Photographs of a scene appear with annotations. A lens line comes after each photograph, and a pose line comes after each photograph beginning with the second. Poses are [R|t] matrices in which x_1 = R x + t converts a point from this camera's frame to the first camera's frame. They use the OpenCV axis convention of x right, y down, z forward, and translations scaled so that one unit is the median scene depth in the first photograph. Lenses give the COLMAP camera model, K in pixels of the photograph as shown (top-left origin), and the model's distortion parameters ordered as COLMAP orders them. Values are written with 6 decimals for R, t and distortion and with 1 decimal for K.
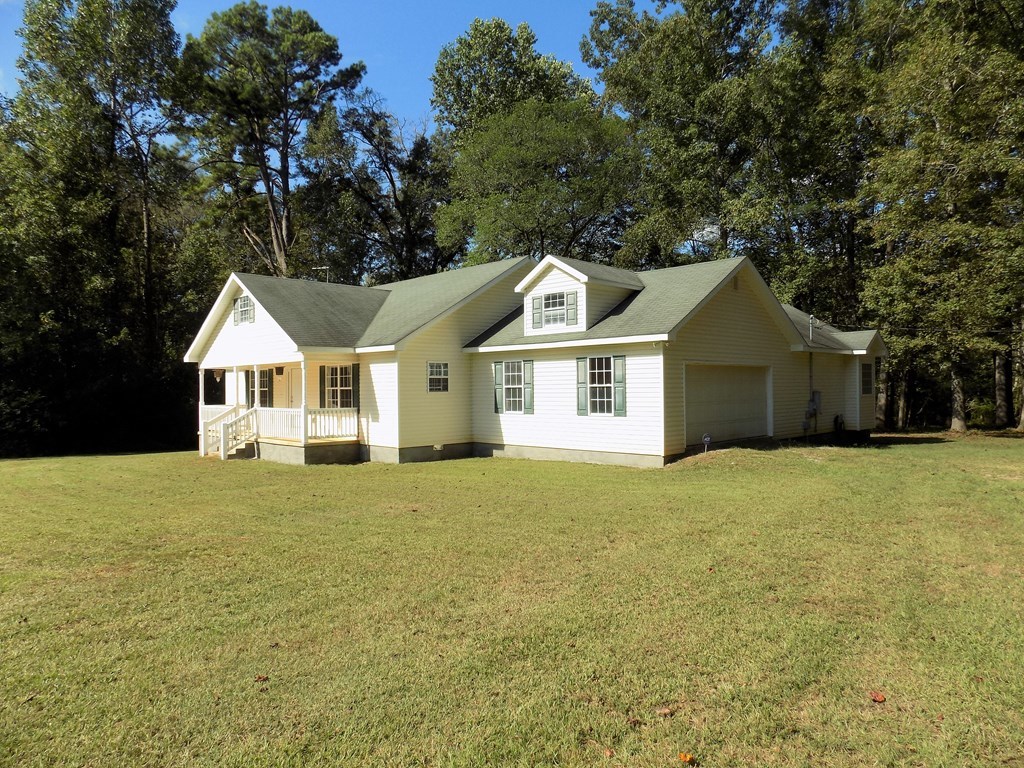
lens RADIAL K [[682.7, 0, 509.3], [0, 682.7, 384.3], [0, 0, 1]] dist [-0.043640, 0.005325]
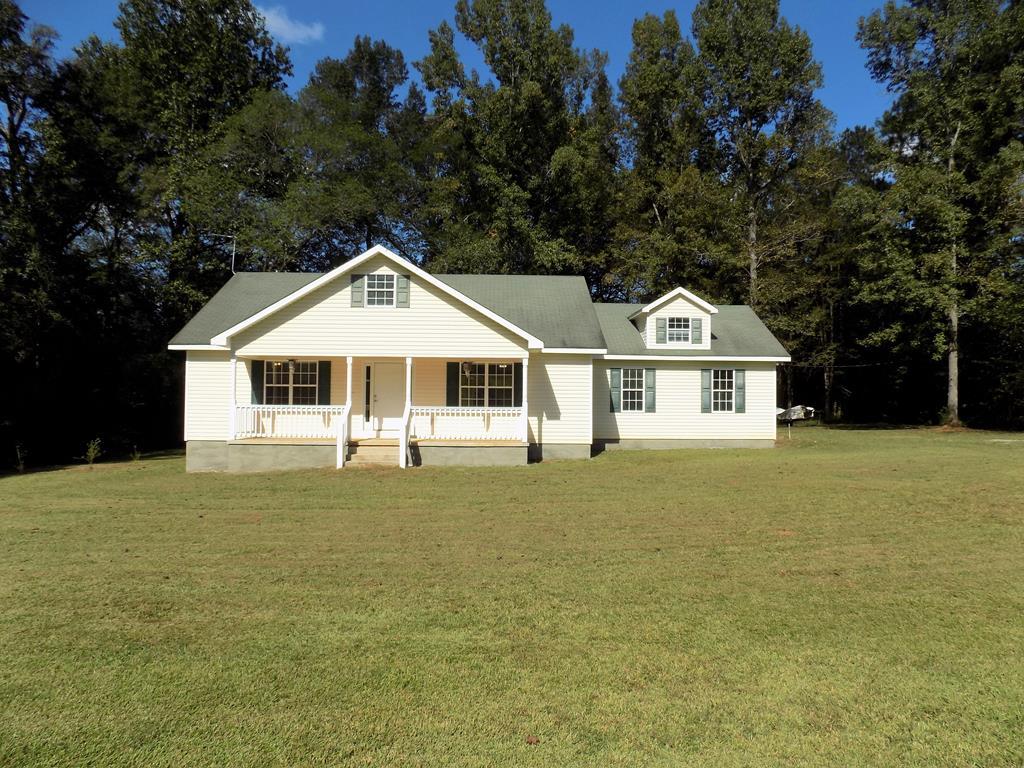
lens RADIAL K [[682.7, 0, 512.8], [0, 682.7, 388.3], [0, 0, 1]] dist [-0.043640, 0.005325]
pose [[0.685868, 0.021266, 0.727415, -1.068665], [-0.022554, 0.999714, -0.007962, 0.016134], [-0.727377, -0.010945, 0.686151, 0.351736]]
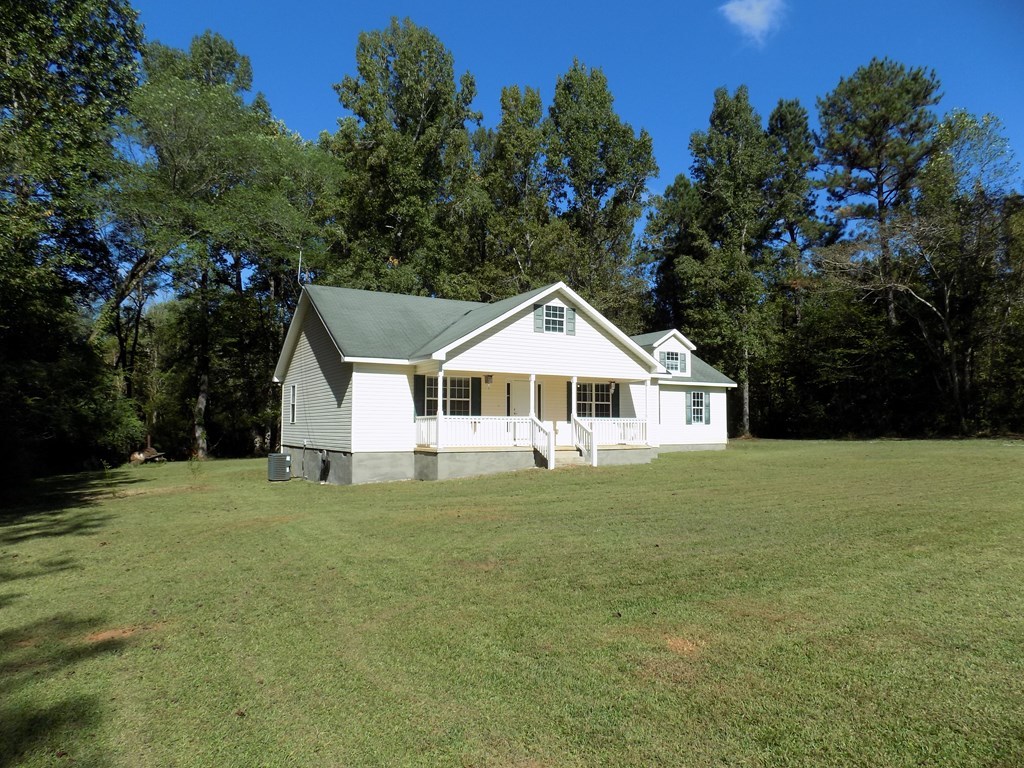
lens RADIAL K [[682.7, 0, 510.7], [0, 682.7, 379.8], [0, 0, 1]] dist [-0.043640, 0.005325]
pose [[0.245530, 0.069927, 0.966863, -1.650200], [-0.019827, 0.997548, -0.067112, 0.055929], [-0.969186, -0.002692, 0.246315, 0.972576]]
